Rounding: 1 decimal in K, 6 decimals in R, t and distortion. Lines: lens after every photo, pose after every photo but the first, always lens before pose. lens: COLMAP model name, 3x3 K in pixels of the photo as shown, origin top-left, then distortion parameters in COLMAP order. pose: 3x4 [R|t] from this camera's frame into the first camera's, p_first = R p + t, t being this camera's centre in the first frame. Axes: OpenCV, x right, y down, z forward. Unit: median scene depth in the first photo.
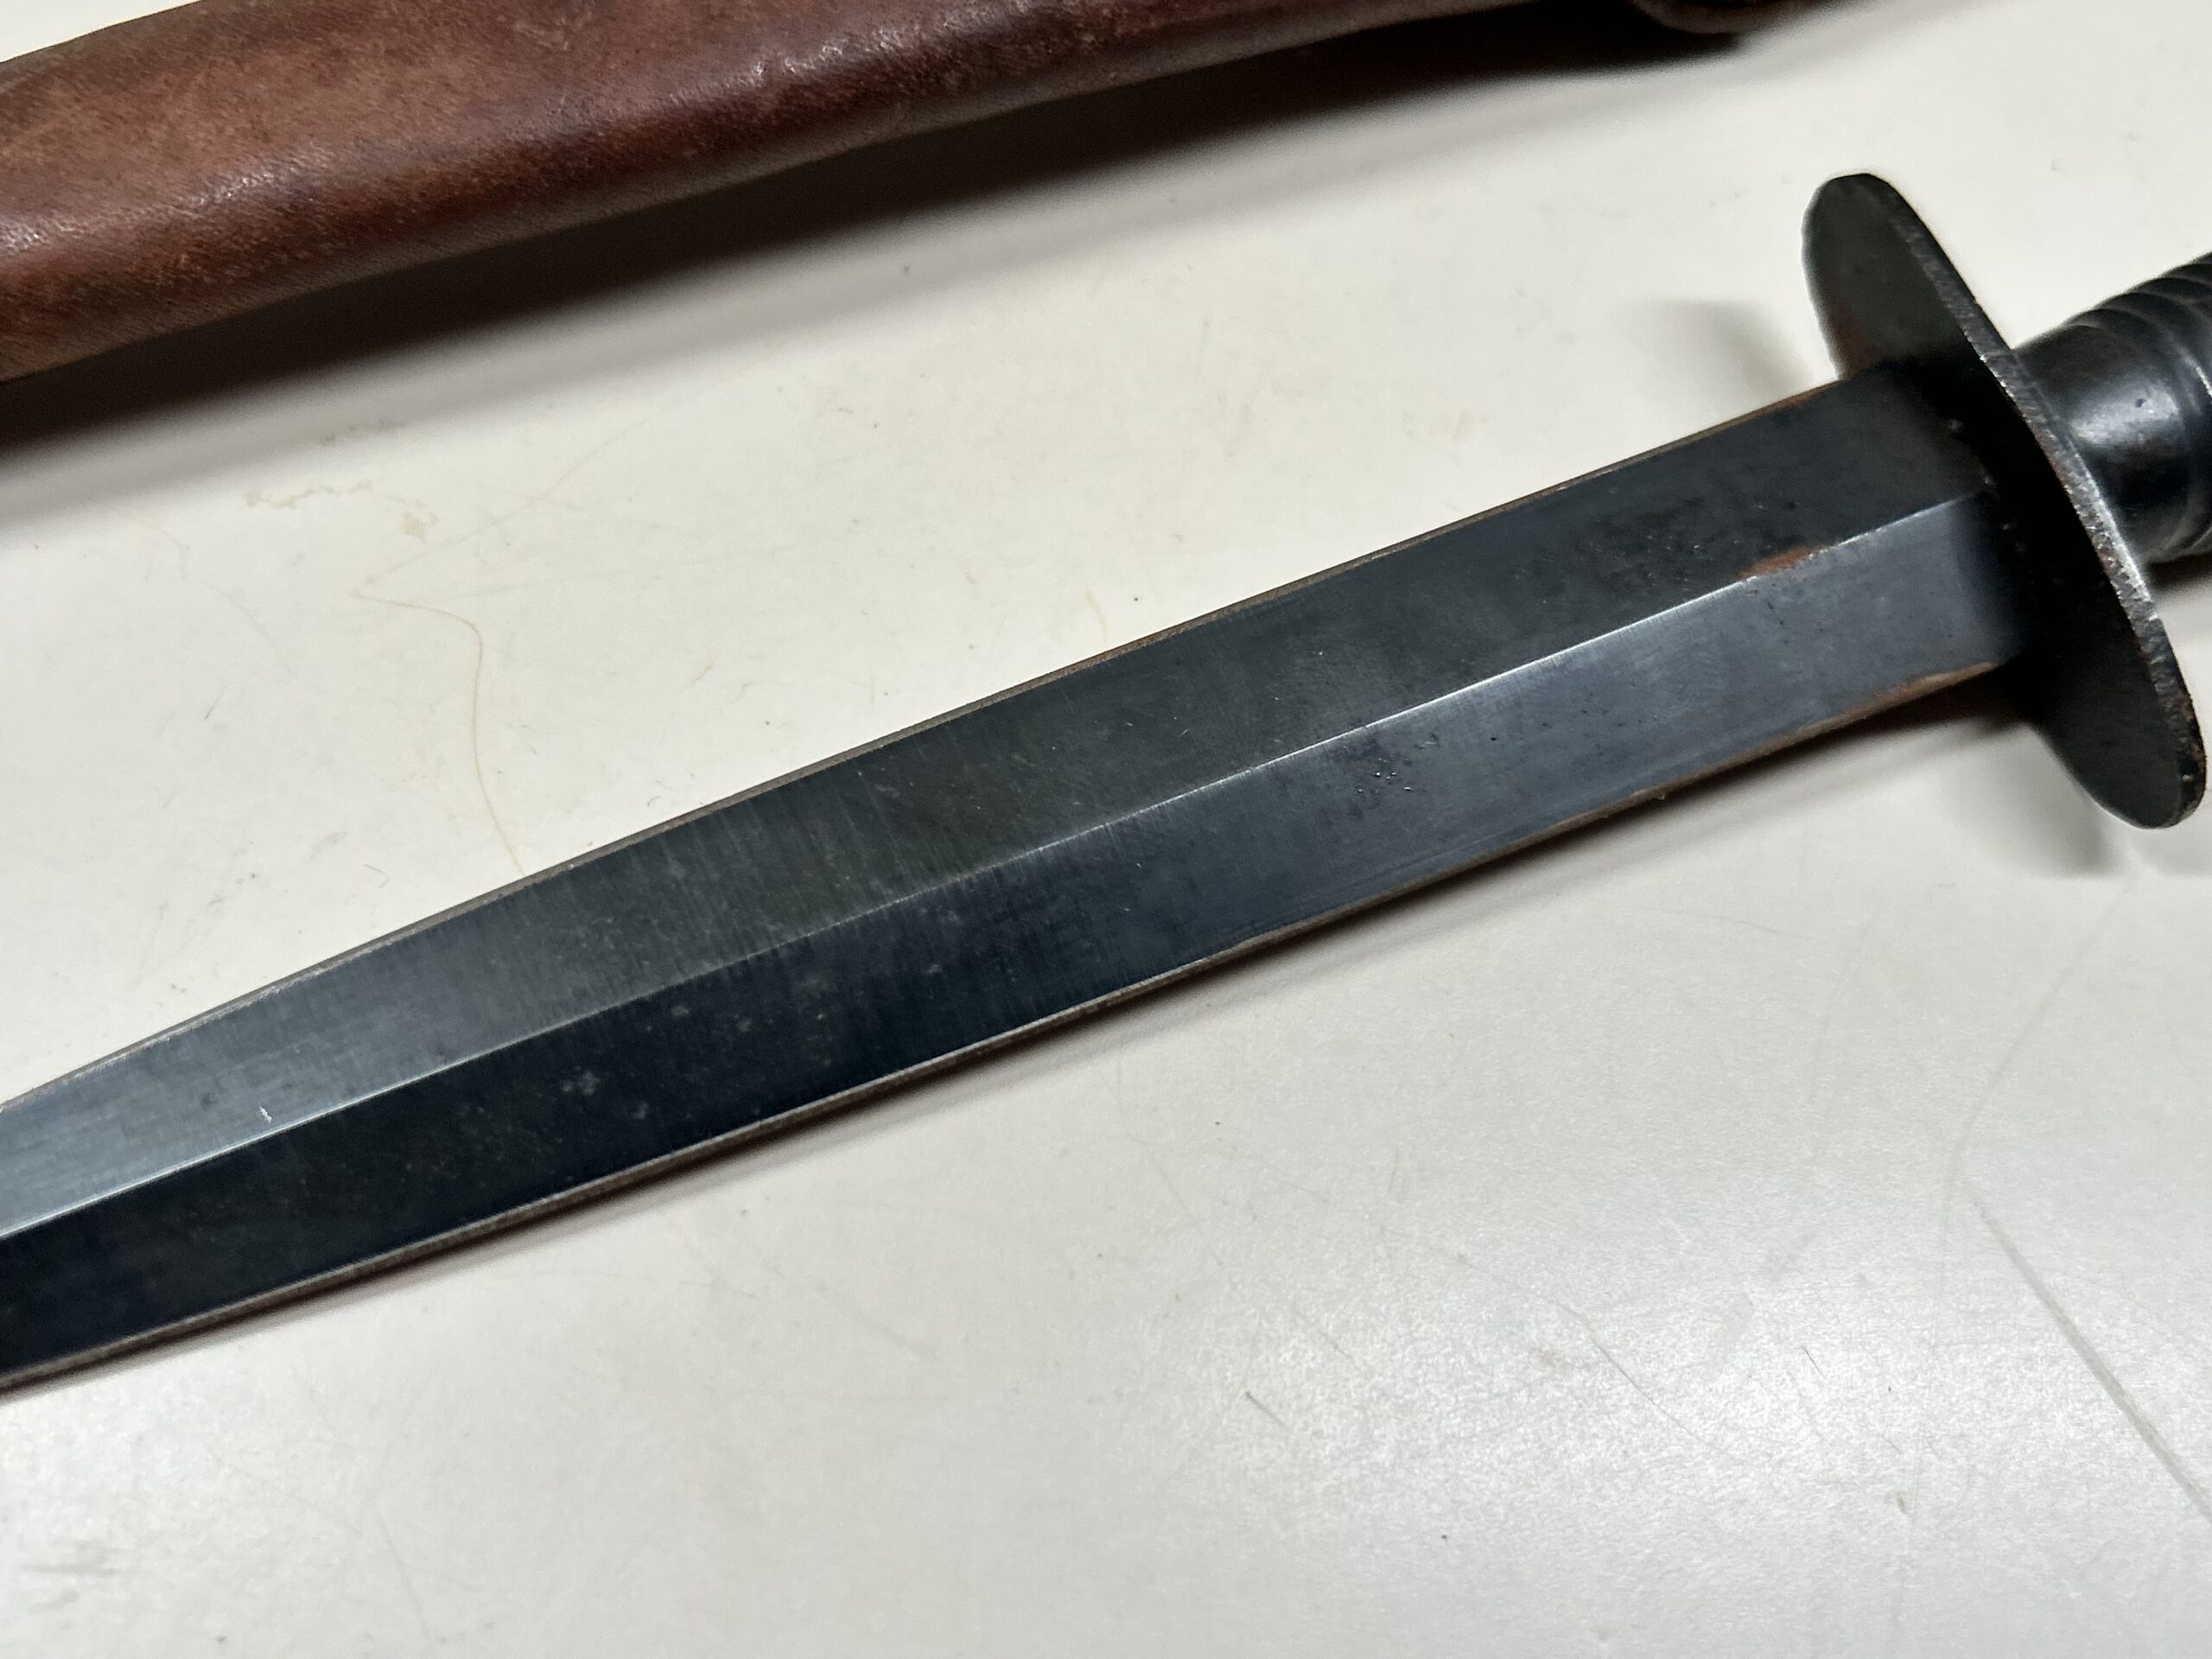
lens RADIAL K [[2136.7, 0, 1106.0], [0, 2136.7, 829.5], [0, 0, 1]] dist [0.061427, -0.190052]
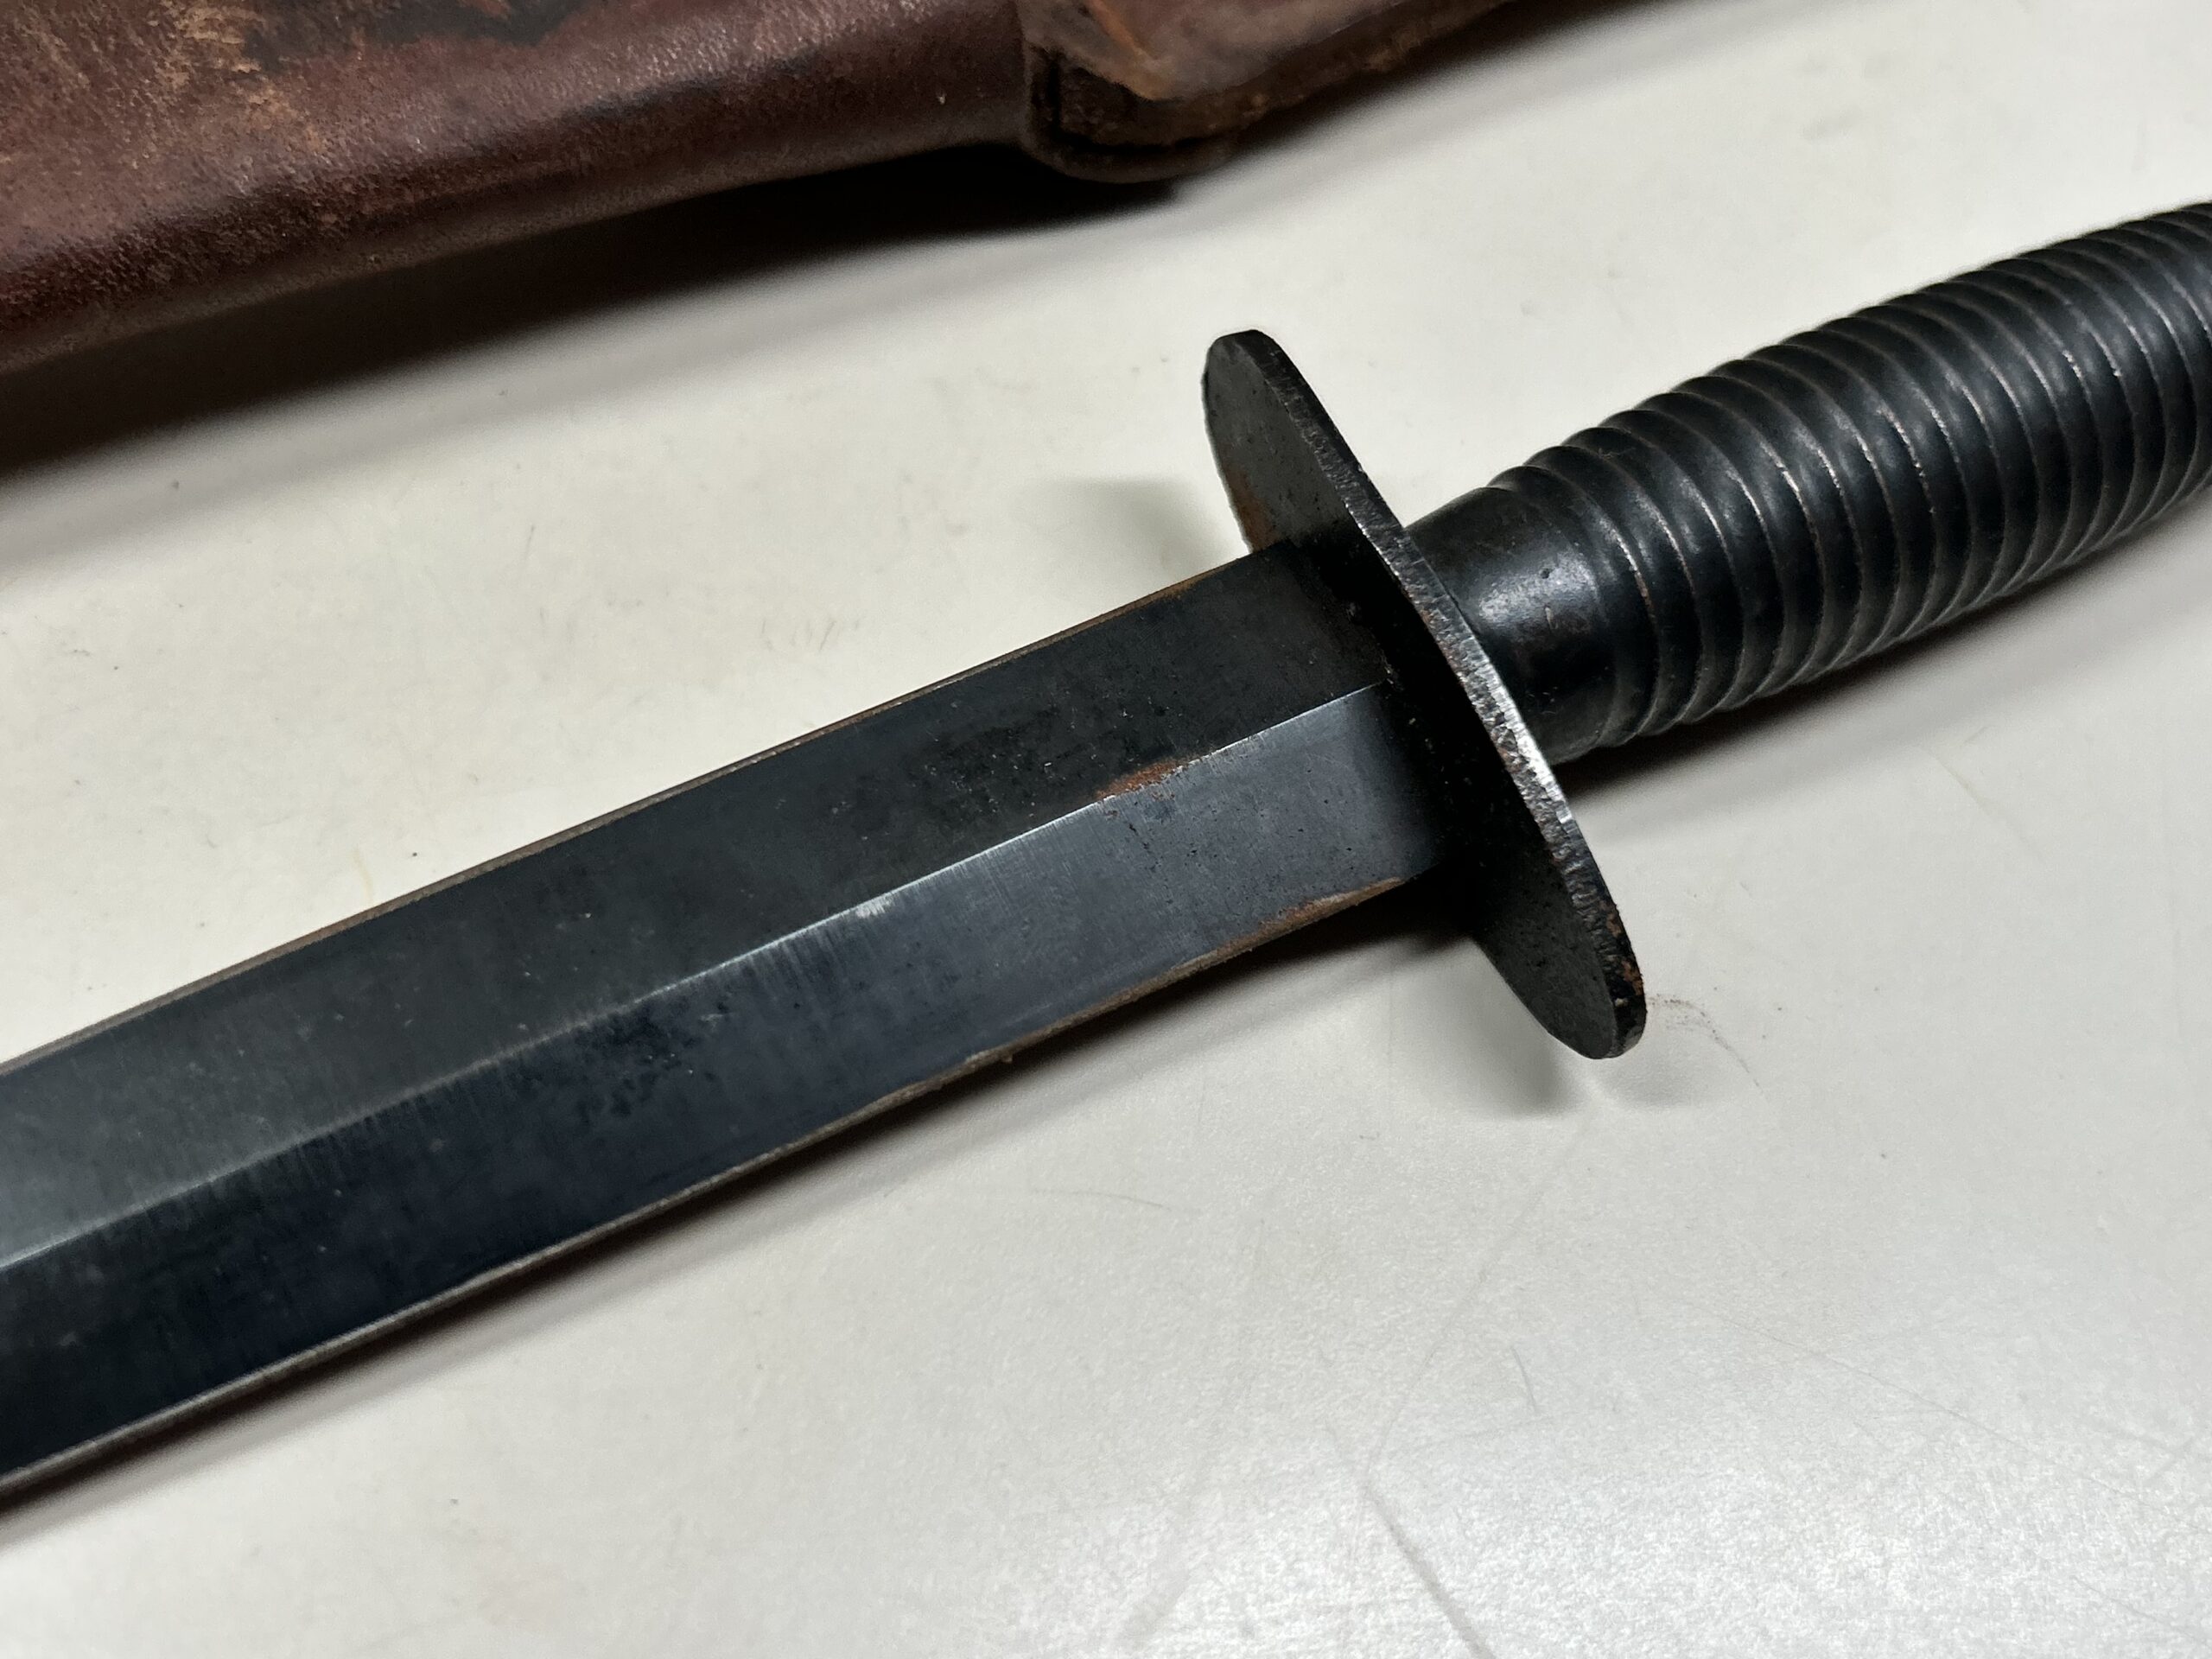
lens RADIAL K [[2148.7, 0, 1106.0], [0, 2148.7, 829.5], [0, 0, 1]] dist [0.082966, -0.204253]
pose [[0.997477, -0.055123, 0.044736, 0.261700], [0.058337, 0.995548, -0.074035, -0.040501], [-0.040456, 0.076458, 0.996252, 0.137414]]
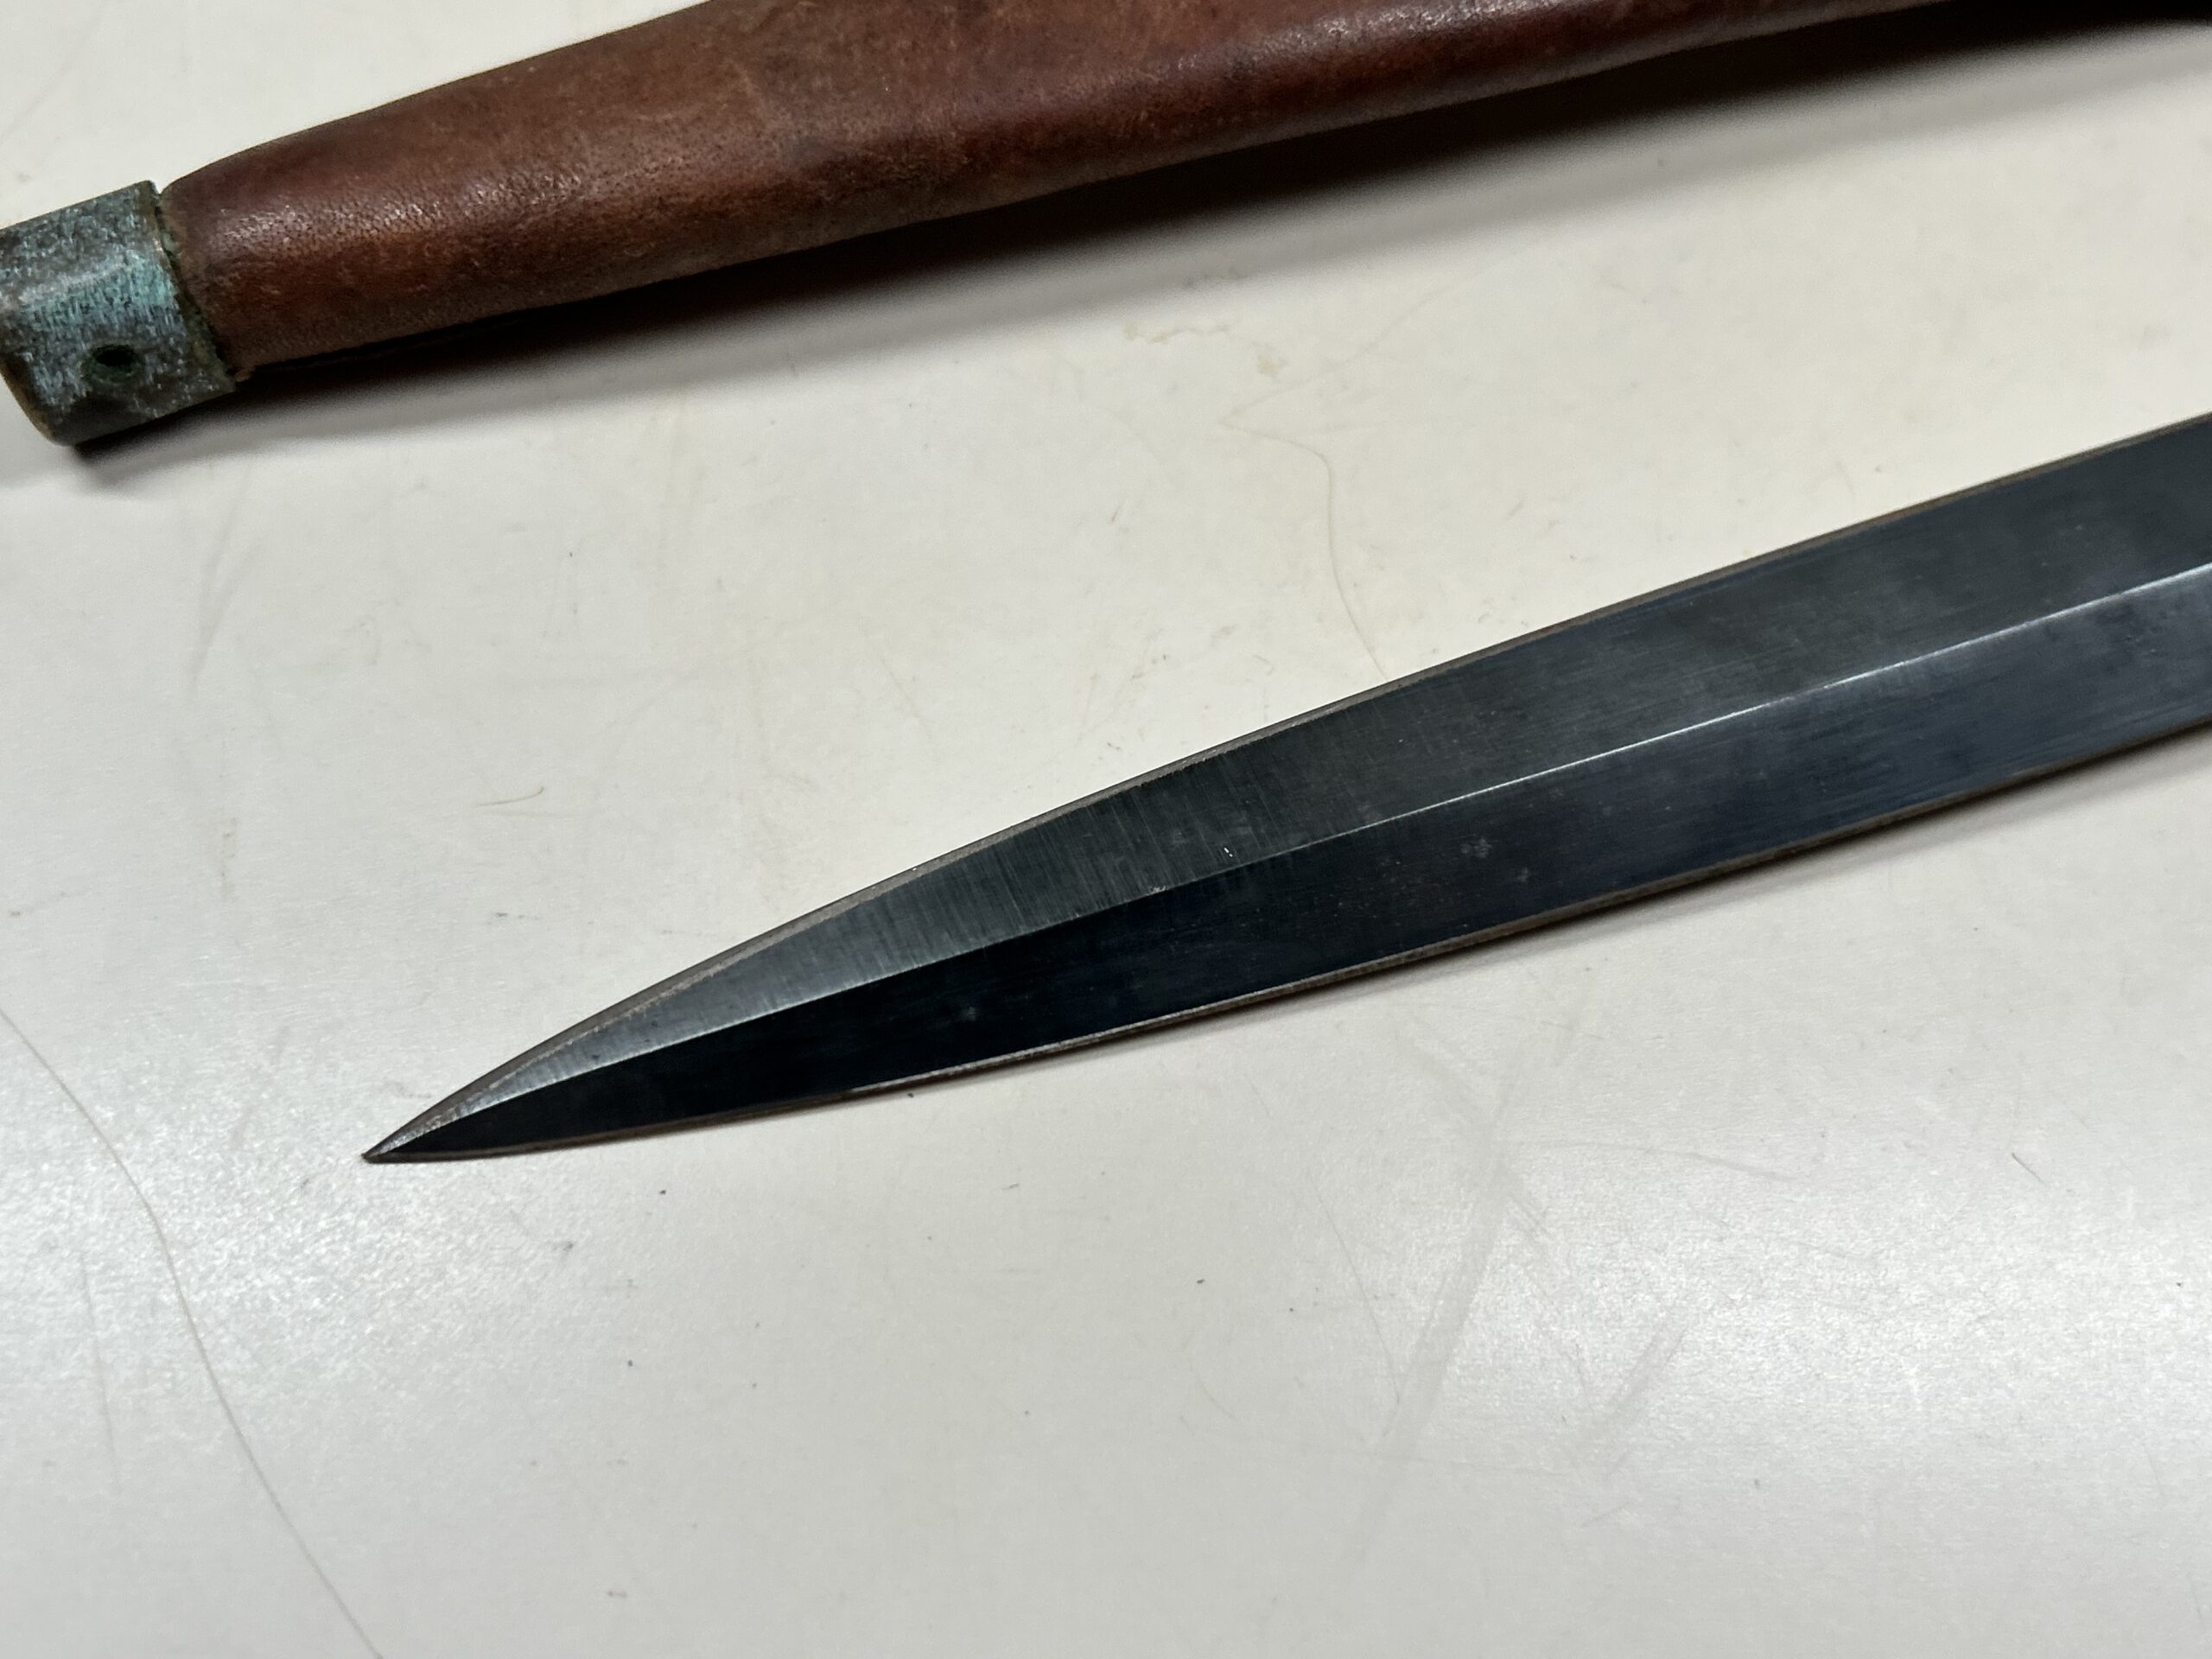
lens RADIAL K [[2148.7, 0, 1106.0], [0, 2148.7, 829.5], [0, 0, 1]] dist [0.082966, -0.204253]
pose [[0.997148, 0.070960, -0.025696, -0.364782], [-0.069766, 0.996561, 0.044718, 0.060646], [0.028781, -0.042798, 0.998669, -0.166395]]
